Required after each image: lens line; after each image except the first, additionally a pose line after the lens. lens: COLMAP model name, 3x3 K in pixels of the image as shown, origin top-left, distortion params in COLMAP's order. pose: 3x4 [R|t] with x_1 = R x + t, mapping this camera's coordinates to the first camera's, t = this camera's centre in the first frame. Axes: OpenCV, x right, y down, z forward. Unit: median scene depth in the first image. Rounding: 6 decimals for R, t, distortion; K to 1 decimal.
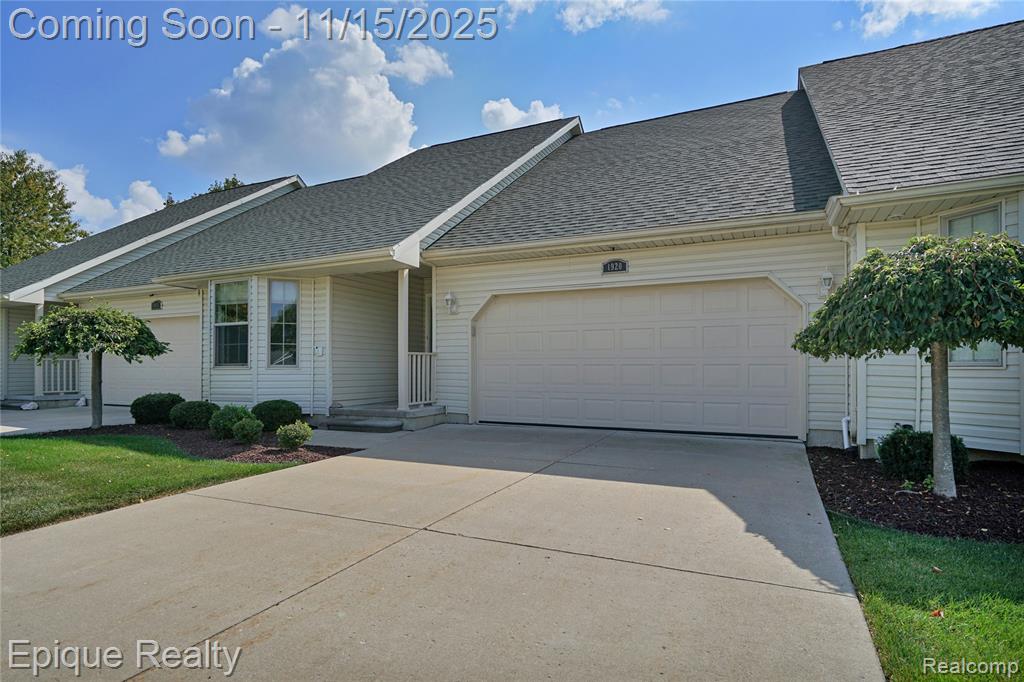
lens RADIAL K [[539.1, 0, 512.3], [0, 539.1, 349.6], [0, 0, 1]] dist [0.002419, 0.000370]
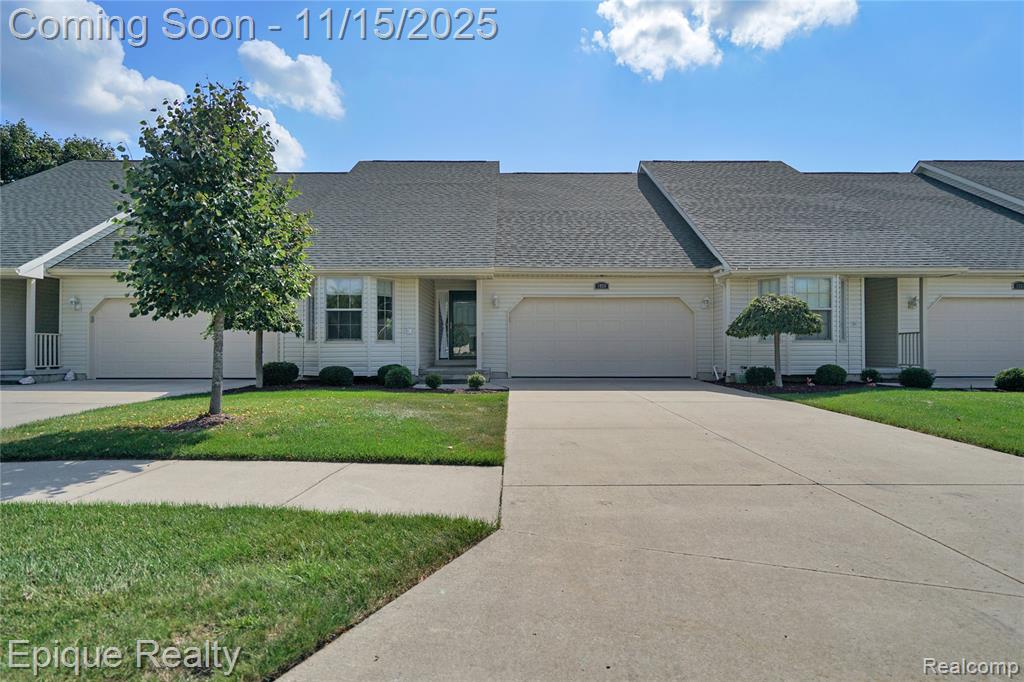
lens RADIAL K [[539.1, 0, 511.9], [0, 539.1, 339.1], [0, 0, 1]] dist [0.002419, 0.000370]
pose [[0.900529, 0.008247, 0.434718, -0.753410], [-0.014567, 0.999831, 0.011209, 0.004870], [-0.434552, -0.016427, 0.900497, -0.419313]]
